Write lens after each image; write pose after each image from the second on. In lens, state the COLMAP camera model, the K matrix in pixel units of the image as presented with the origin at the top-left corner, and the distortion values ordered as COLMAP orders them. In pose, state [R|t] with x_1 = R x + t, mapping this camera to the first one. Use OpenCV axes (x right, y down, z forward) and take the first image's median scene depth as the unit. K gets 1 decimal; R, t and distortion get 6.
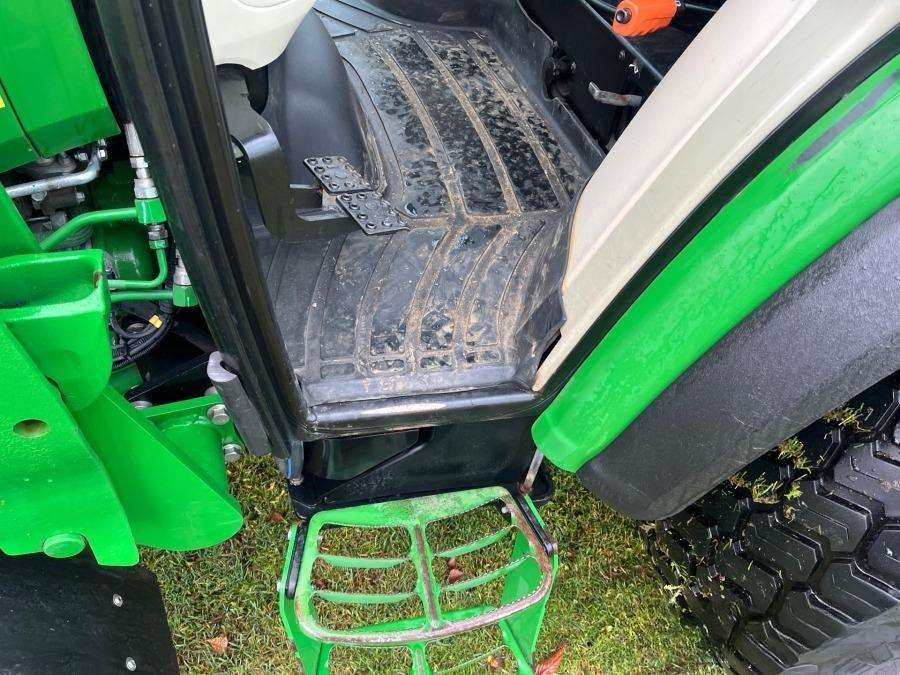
lens RADIAL K [[689.5, 0, 450.0], [0, 689.5, 341.1], [0, 0, 1]] dist [0.077378, -0.118287]
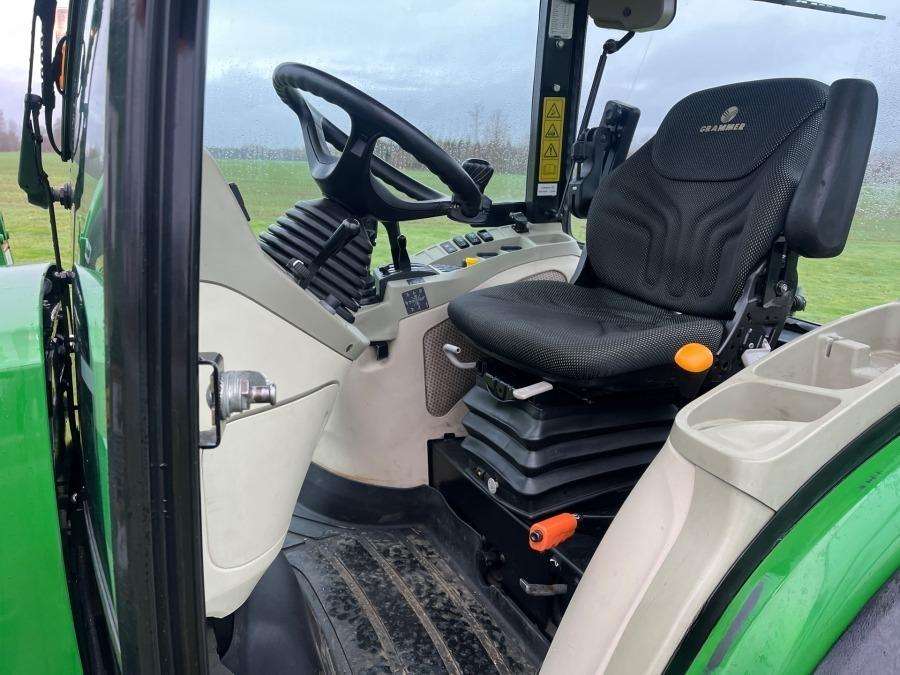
lens RADIAL K [[689.5, 0, 450.0], [0, 689.5, 341.1], [0, 0, 1]] dist [0.077378, -0.118287]
pose [[0.989938, -0.081480, 0.115687, -0.010340], [0.132965, 0.815313, -0.563547, -0.052111], [-0.048404, 0.573259, 0.817943, -0.125189]]
